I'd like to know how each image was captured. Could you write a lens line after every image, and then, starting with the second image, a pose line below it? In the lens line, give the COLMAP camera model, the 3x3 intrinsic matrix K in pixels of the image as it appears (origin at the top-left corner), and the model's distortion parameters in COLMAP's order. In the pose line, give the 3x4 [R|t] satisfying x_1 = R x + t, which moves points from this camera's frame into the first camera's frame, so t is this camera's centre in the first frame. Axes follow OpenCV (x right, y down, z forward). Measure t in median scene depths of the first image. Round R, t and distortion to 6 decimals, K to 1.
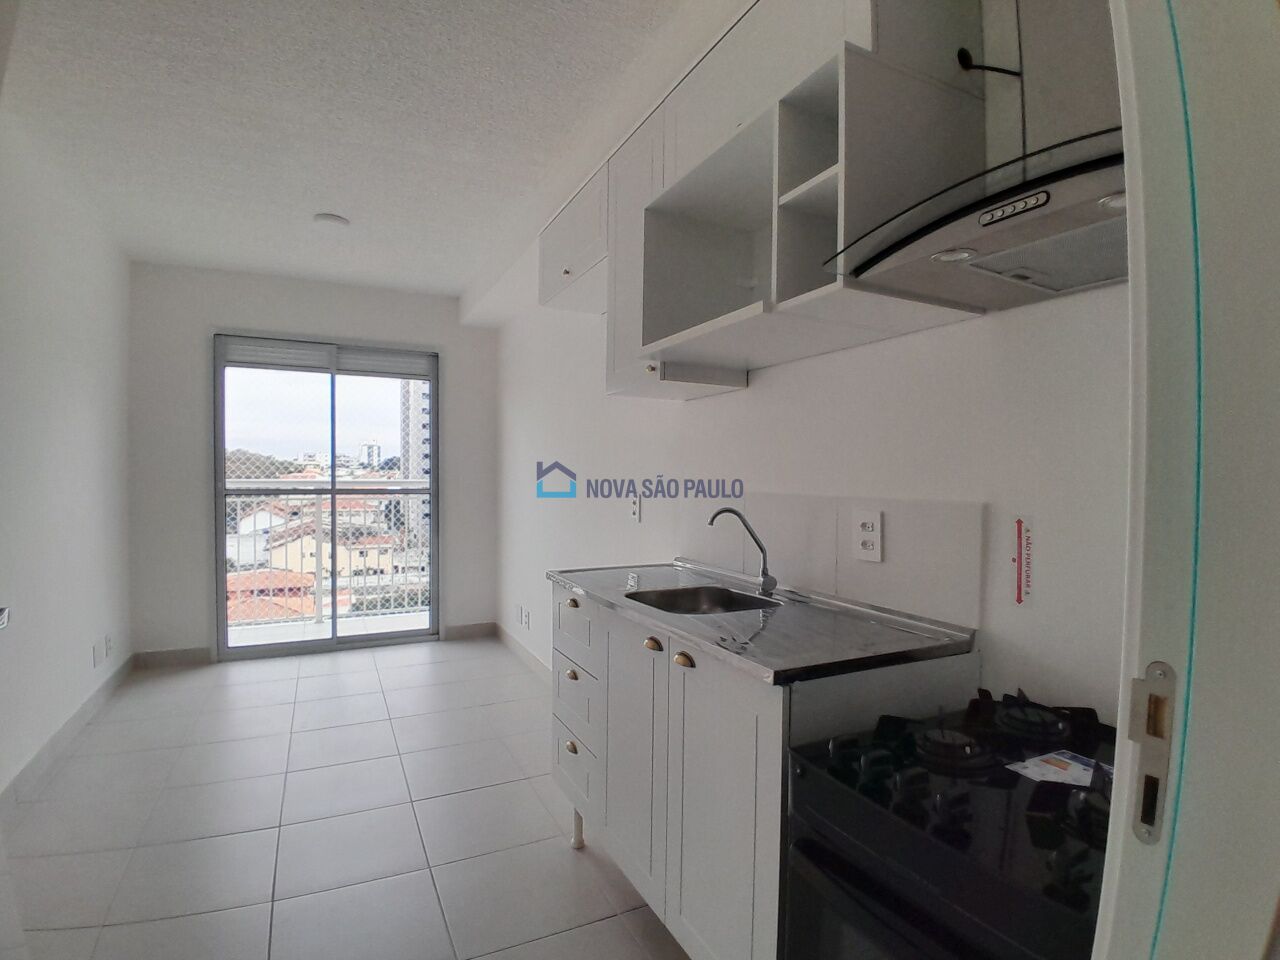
lens RADIAL K [[648.2, 0, 624.5], [0, 648.2, 491.3], [0, 0, 1]] dist [0.000894, -0.050249]
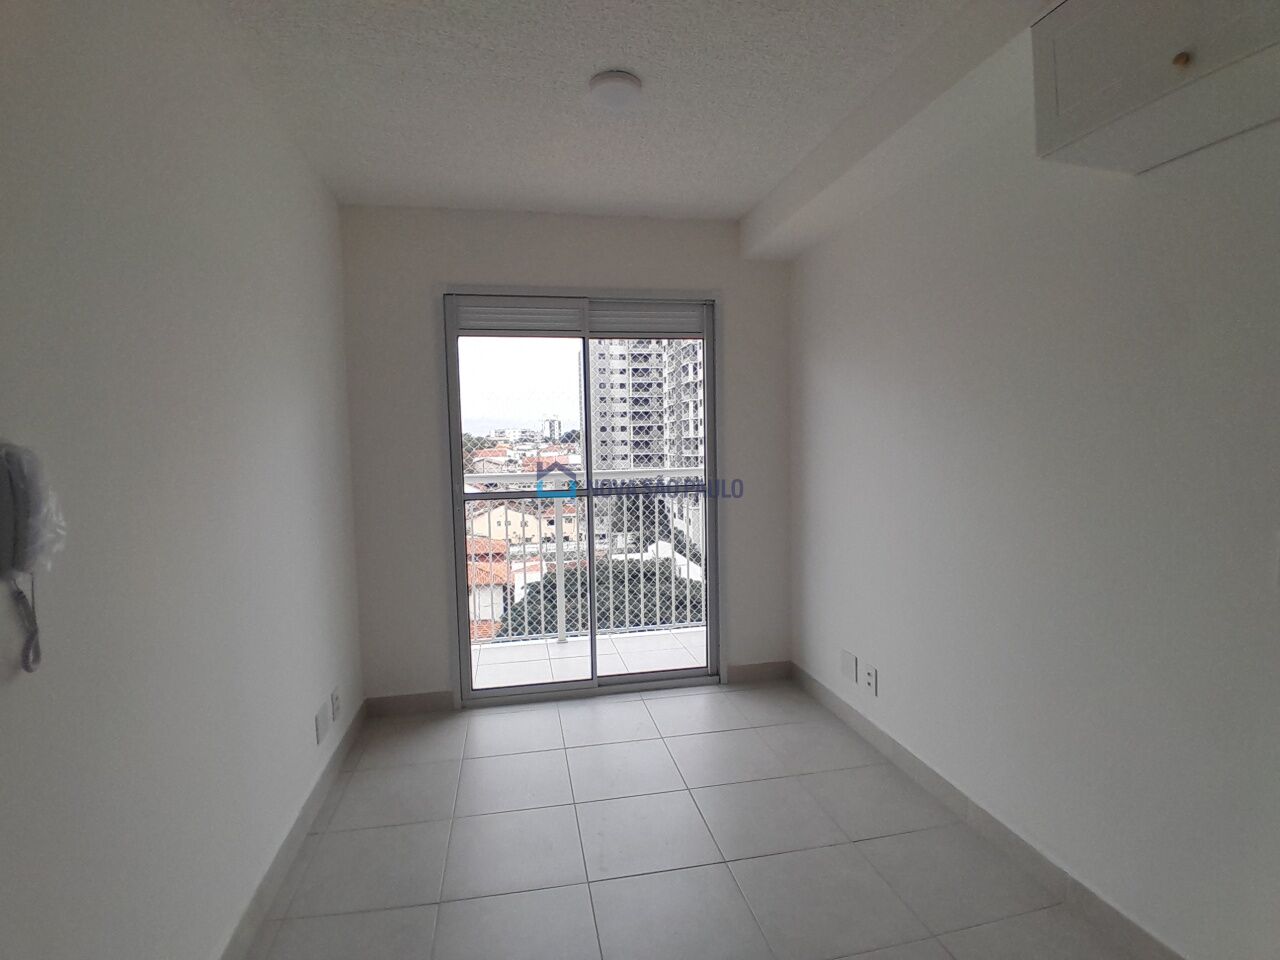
lens RADIAL K [[637.8, 0, 625.1], [0, 637.8, 501.9], [0, 0, 1]] dist [0.002506, -0.042205]
pose [[0.965762, -0.007997, -0.259308, -0.200654], [0.025367, 0.997646, 0.063709, -0.034260], [0.258188, -0.068106, 0.963691, 0.265201]]
